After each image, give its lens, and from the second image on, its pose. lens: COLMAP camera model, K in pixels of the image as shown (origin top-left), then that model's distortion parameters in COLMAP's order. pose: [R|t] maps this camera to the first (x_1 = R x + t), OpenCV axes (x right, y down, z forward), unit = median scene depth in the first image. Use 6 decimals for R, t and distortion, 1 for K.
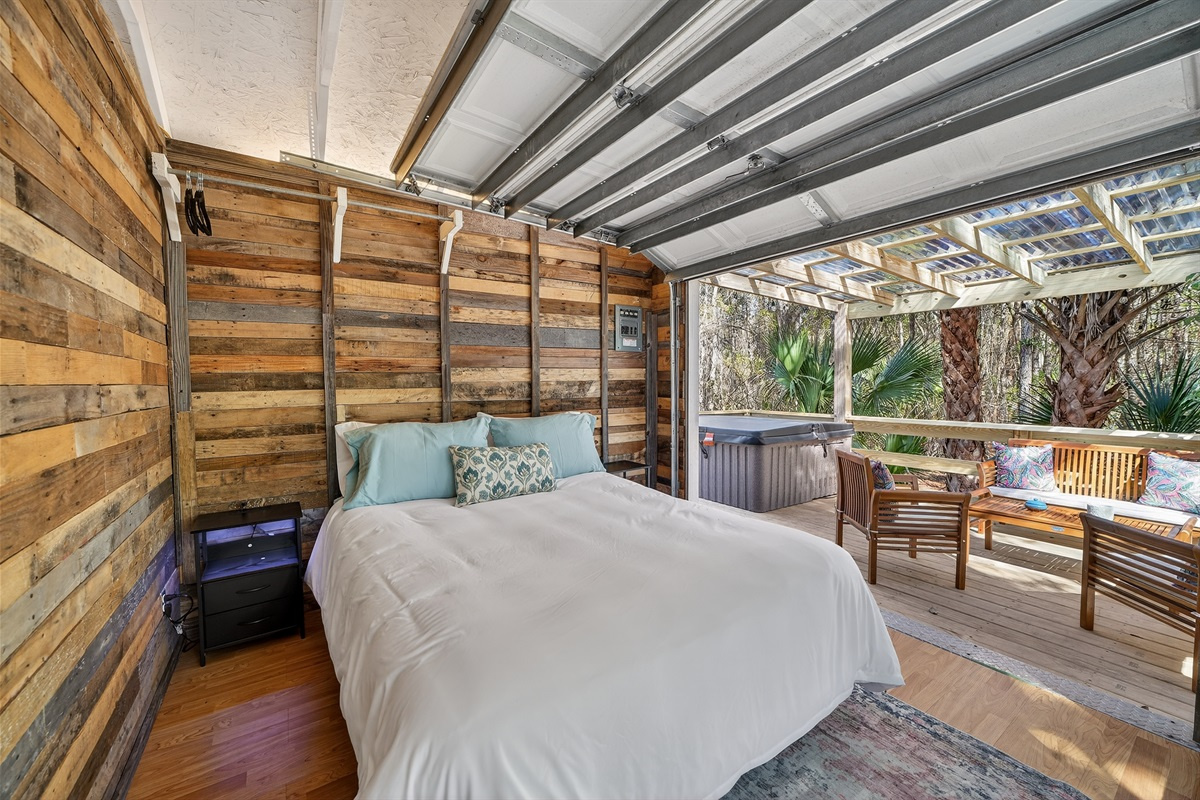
lens RADIAL K [[479.6, 0, 600.0], [0, 479.6, 400.0], [0, 0, 1]] dist [0.011004, -0.000033]
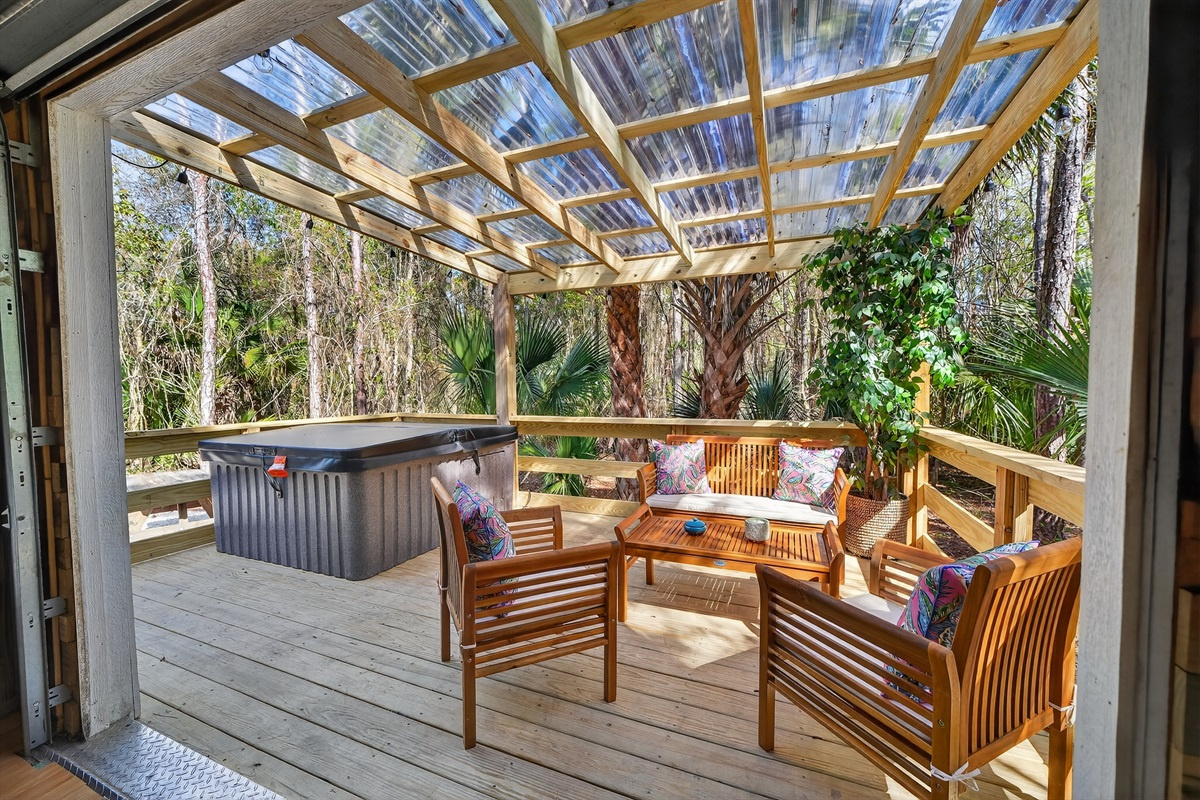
lens RADIAL K [[480.1, 0, 600.0], [0, 480.1, 400.0], [0, 0, 1]] dist [-0.000402, -0.000010]
pose [[0.845657, -0.025067, 0.533137, 0.254087], [0.026871, 0.999629, 0.004377, 0.008031], [-0.533049, 0.010624, 0.846018, 0.296862]]
